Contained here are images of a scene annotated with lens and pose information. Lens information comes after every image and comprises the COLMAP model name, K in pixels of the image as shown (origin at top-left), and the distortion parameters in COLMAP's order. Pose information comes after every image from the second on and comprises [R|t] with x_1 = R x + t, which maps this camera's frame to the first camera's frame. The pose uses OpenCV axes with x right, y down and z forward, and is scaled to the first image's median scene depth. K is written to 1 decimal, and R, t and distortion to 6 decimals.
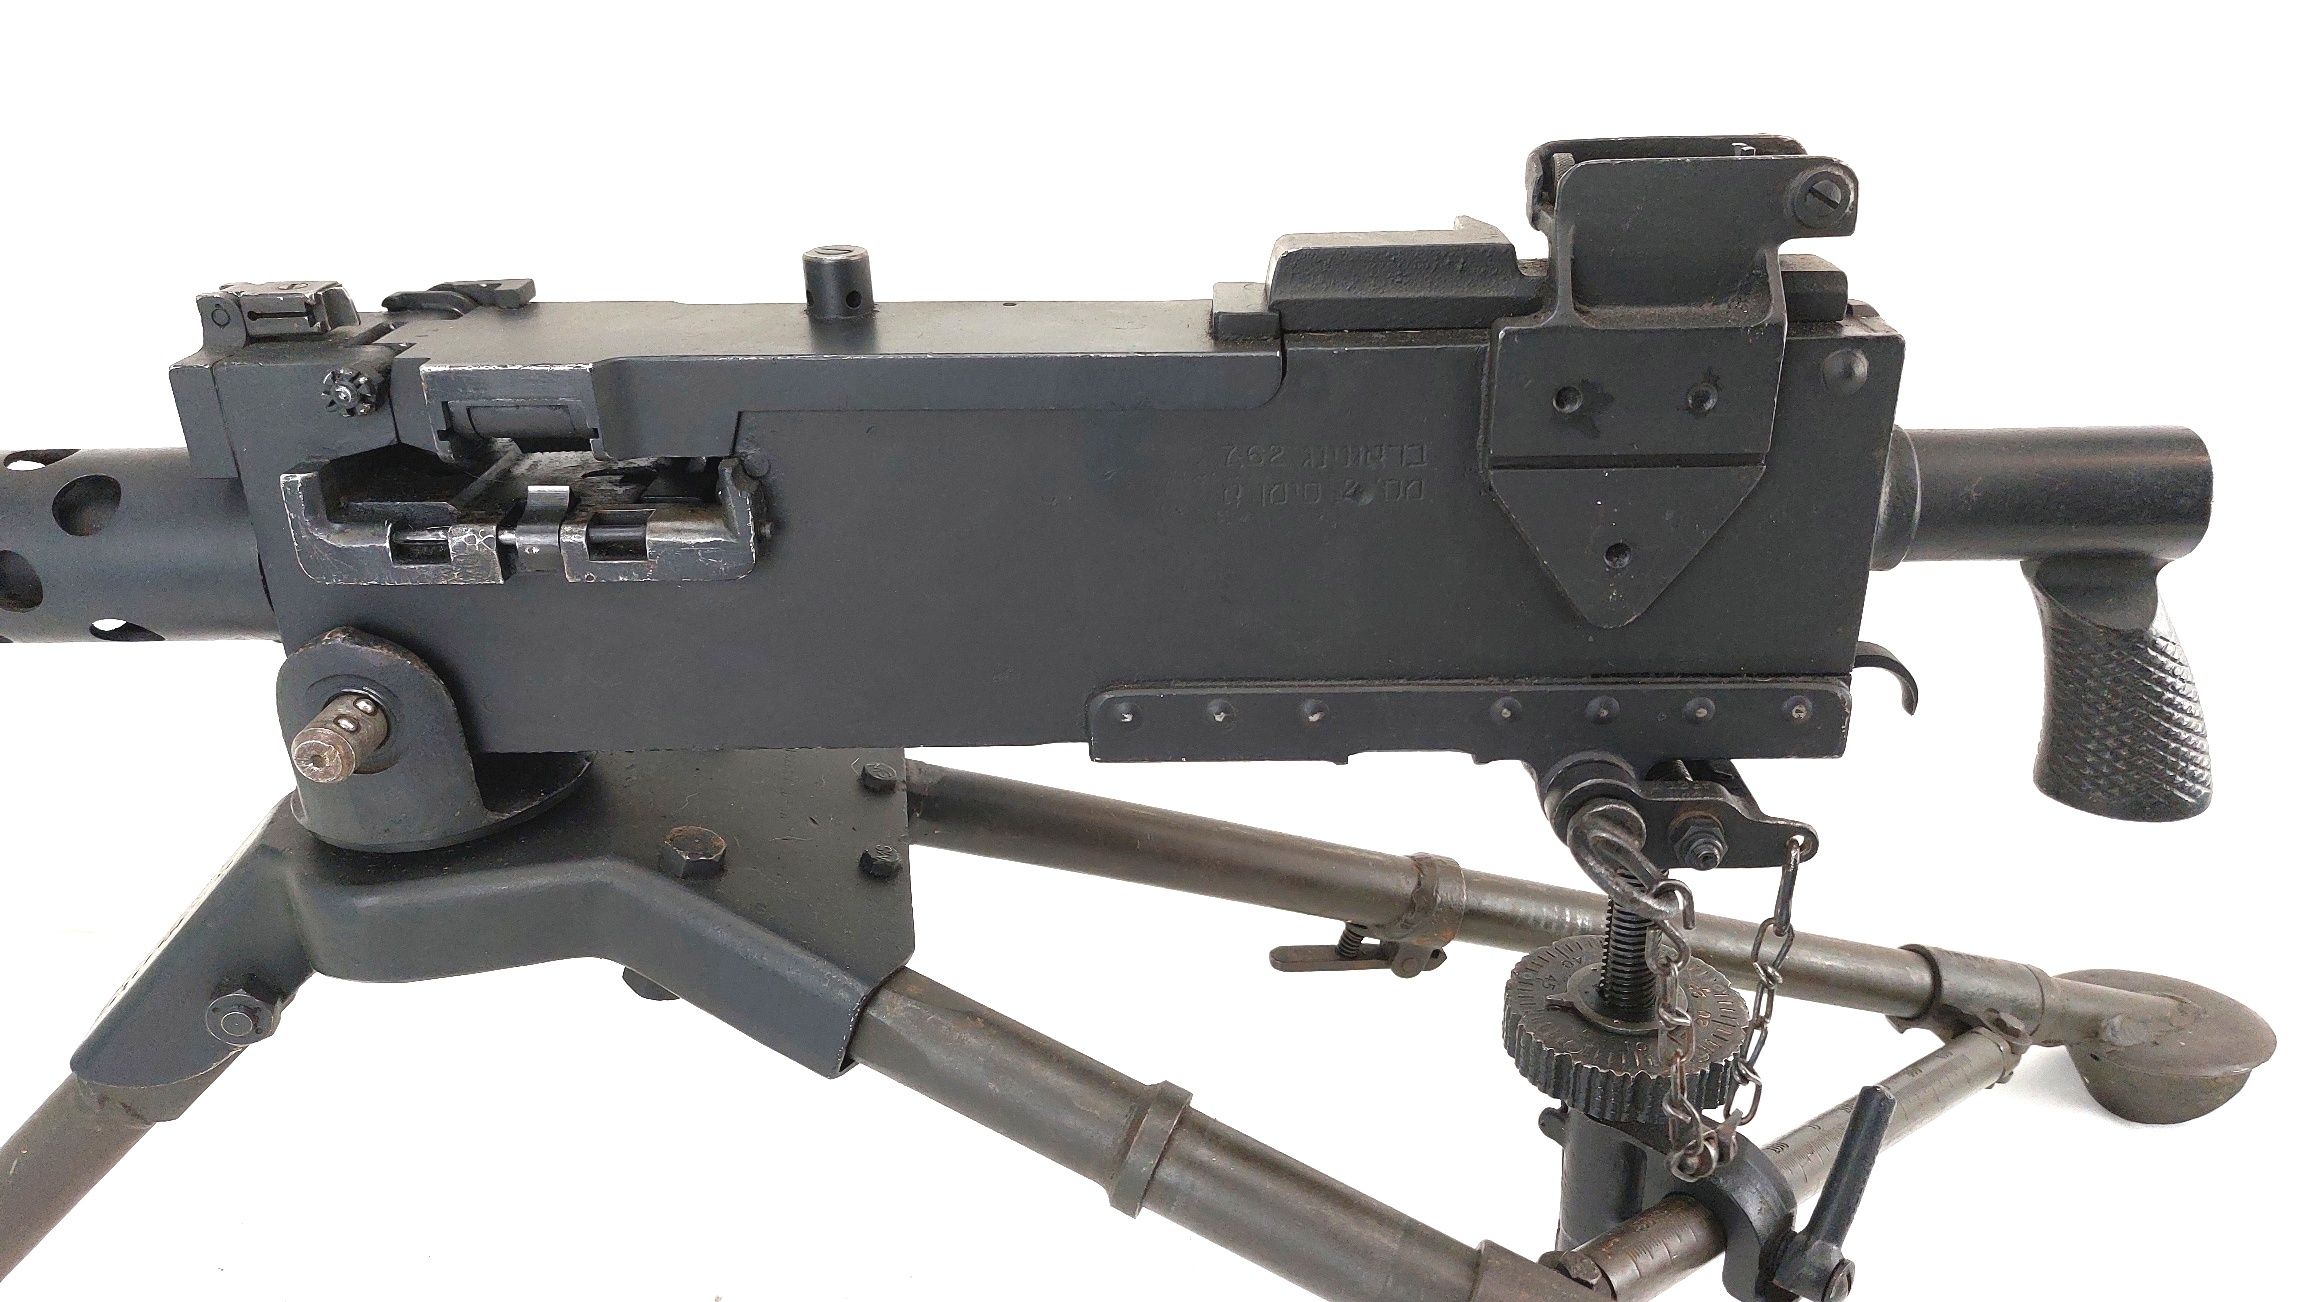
lens RADIAL K [[1629.2, 0, 1186.2], [0, 1629.2, 637.6], [0, 0, 1]] dist [0.092158, -0.155155]
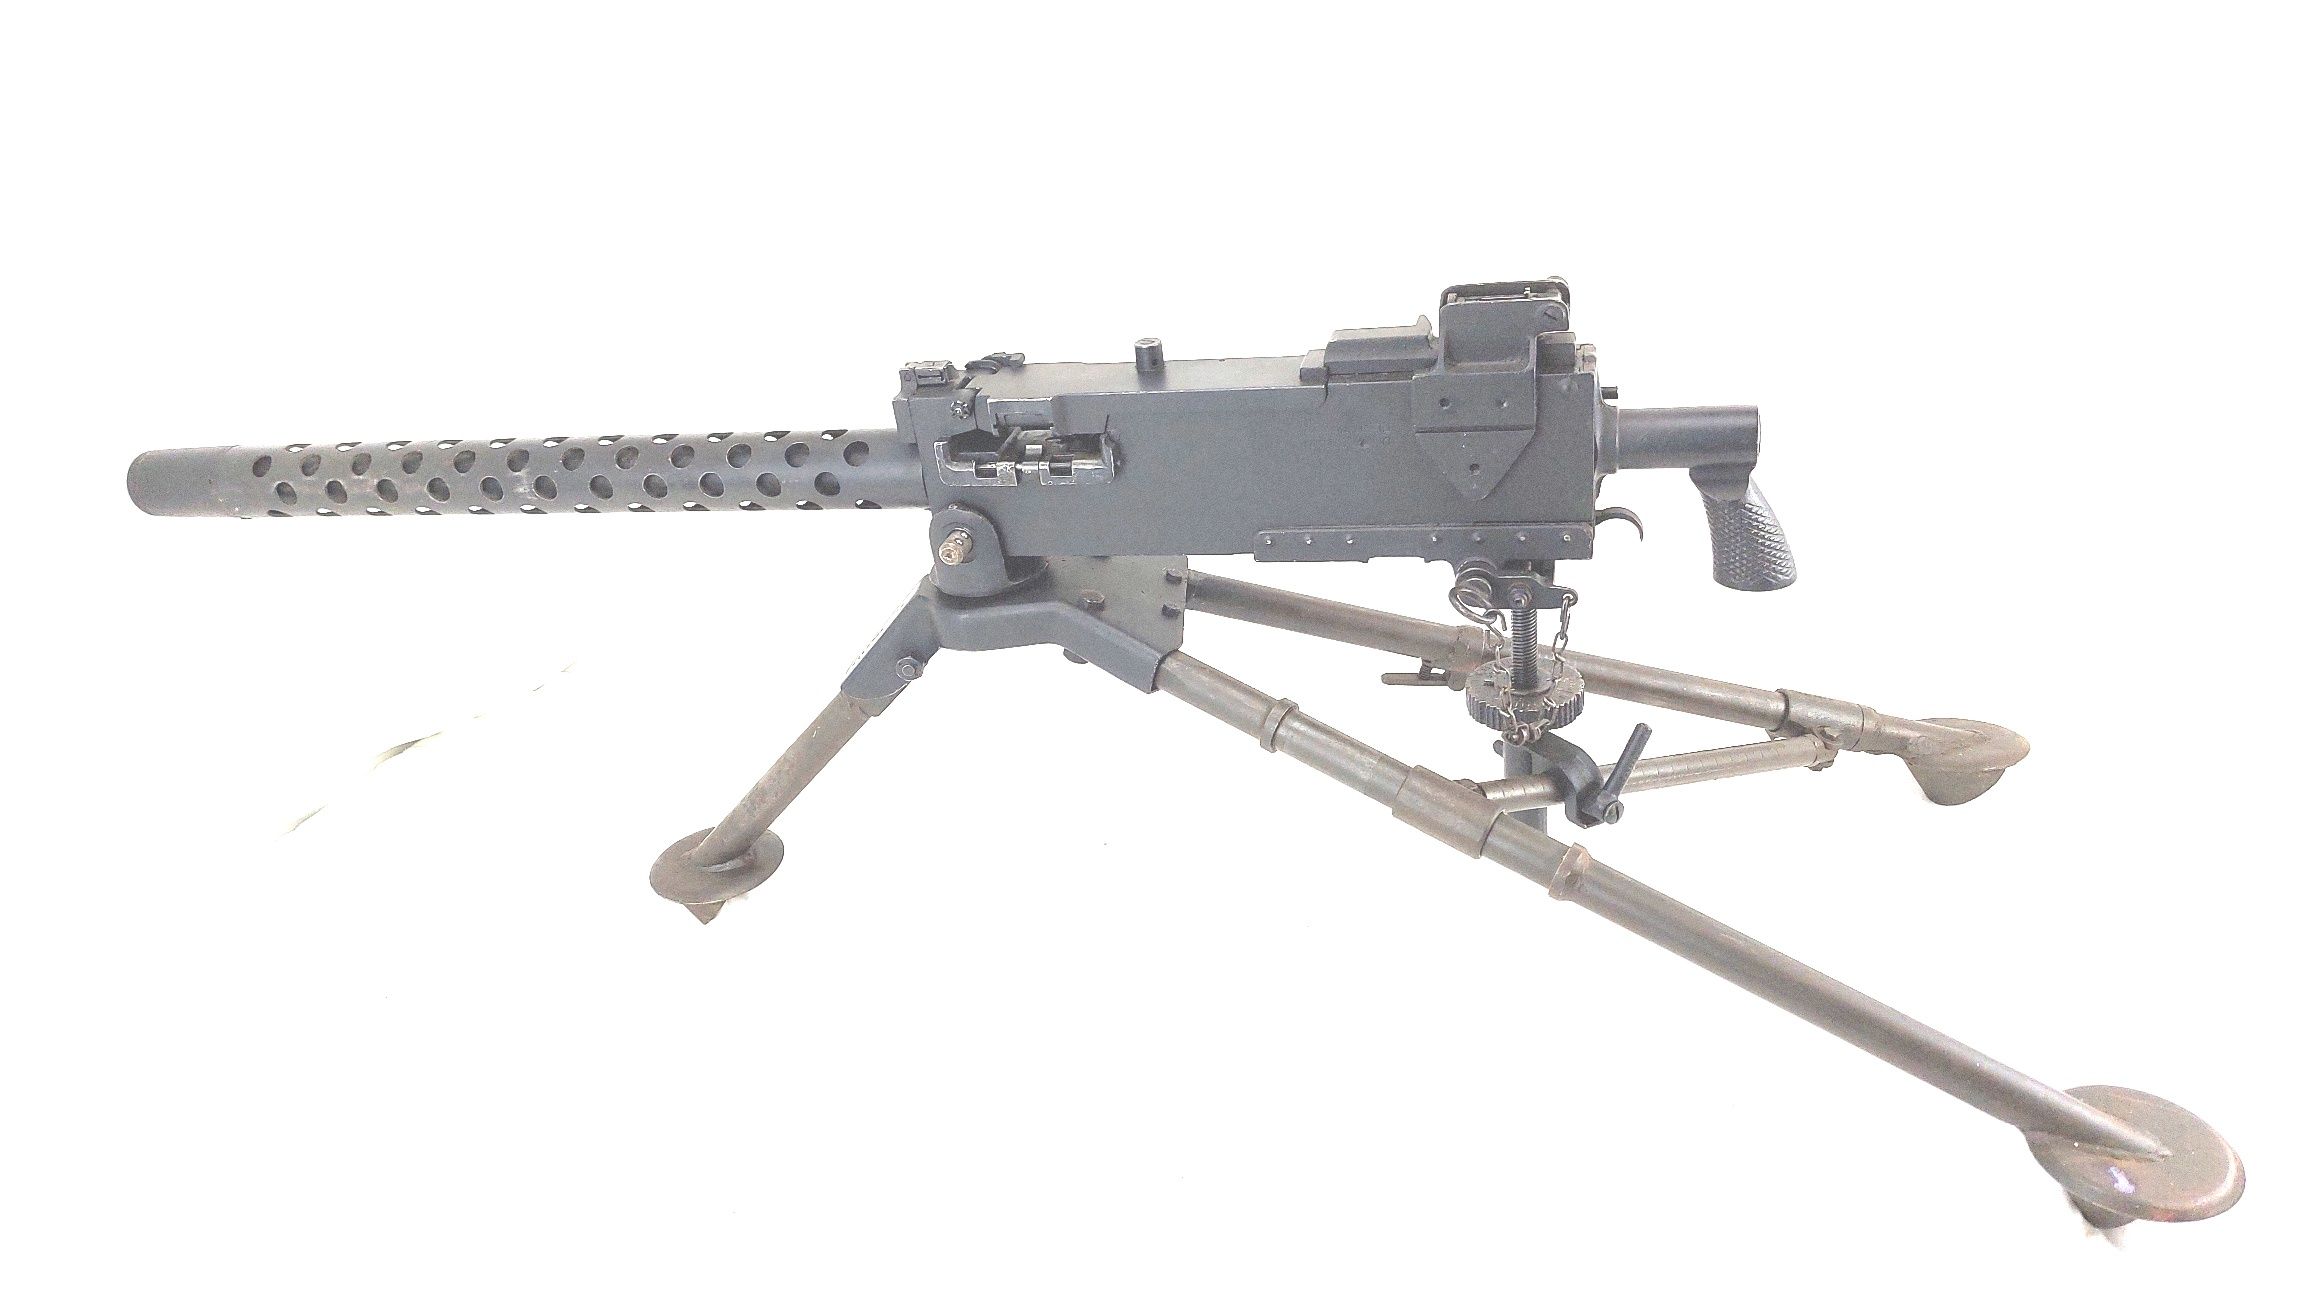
lens RADIAL K [[1629.2, 0, 1186.2], [0, 1629.2, 637.6], [0, 0, 1]] dist [0.092158, -0.155155]
pose [[0.972624, 0.015257, -0.231882, 0.386209], [0.001060, 0.997541, 0.070082, 0.022656], [0.232381, -0.068409, 0.970216, -1.274834]]
